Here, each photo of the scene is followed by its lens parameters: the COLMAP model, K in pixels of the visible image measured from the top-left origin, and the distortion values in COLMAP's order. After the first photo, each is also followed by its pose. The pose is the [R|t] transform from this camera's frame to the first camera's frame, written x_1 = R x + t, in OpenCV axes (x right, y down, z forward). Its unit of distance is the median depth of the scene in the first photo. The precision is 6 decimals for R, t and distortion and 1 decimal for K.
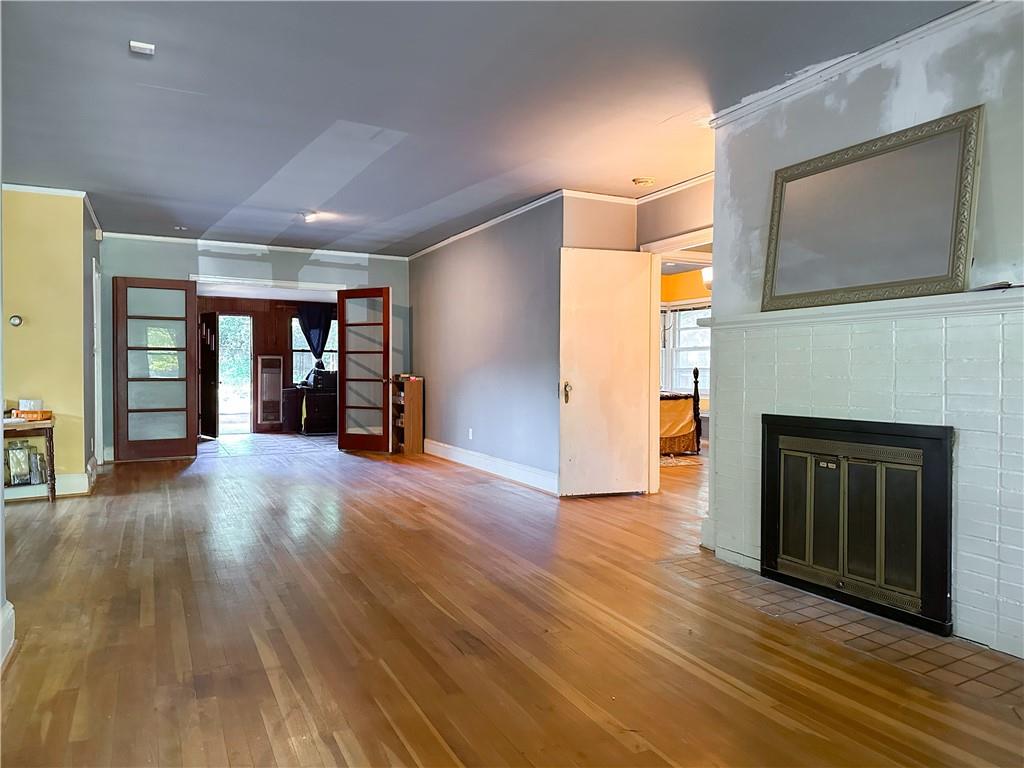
lens RADIAL K [[718.9, 0, 512.0], [0, 718.9, 384.0], [0, 0, 1]] dist [0.127832, -0.182198]
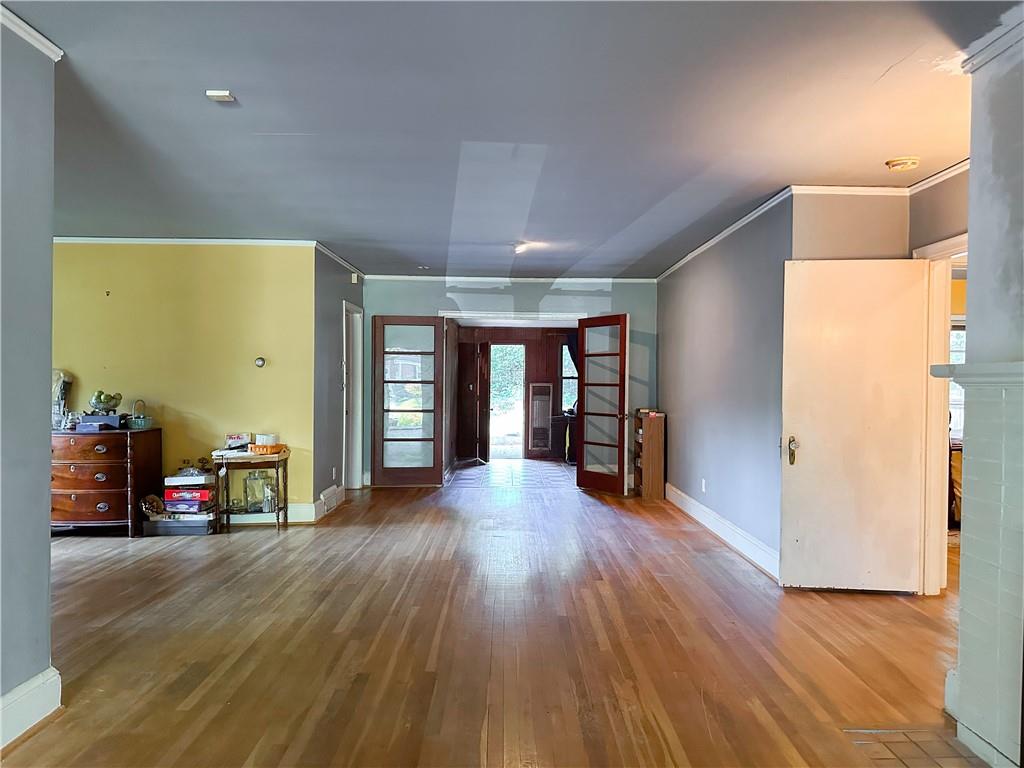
lens RADIAL K [[718.9, 0, 512.0], [0, 718.9, 384.0], [0, 0, 1]] dist [0.127832, -0.182198]
pose [[0.896974, 0.007299, -0.442024, 0.109102], [-0.016619, 0.999714, -0.017215, -0.028905], [0.441772, 0.022787, 0.896838, 0.127360]]
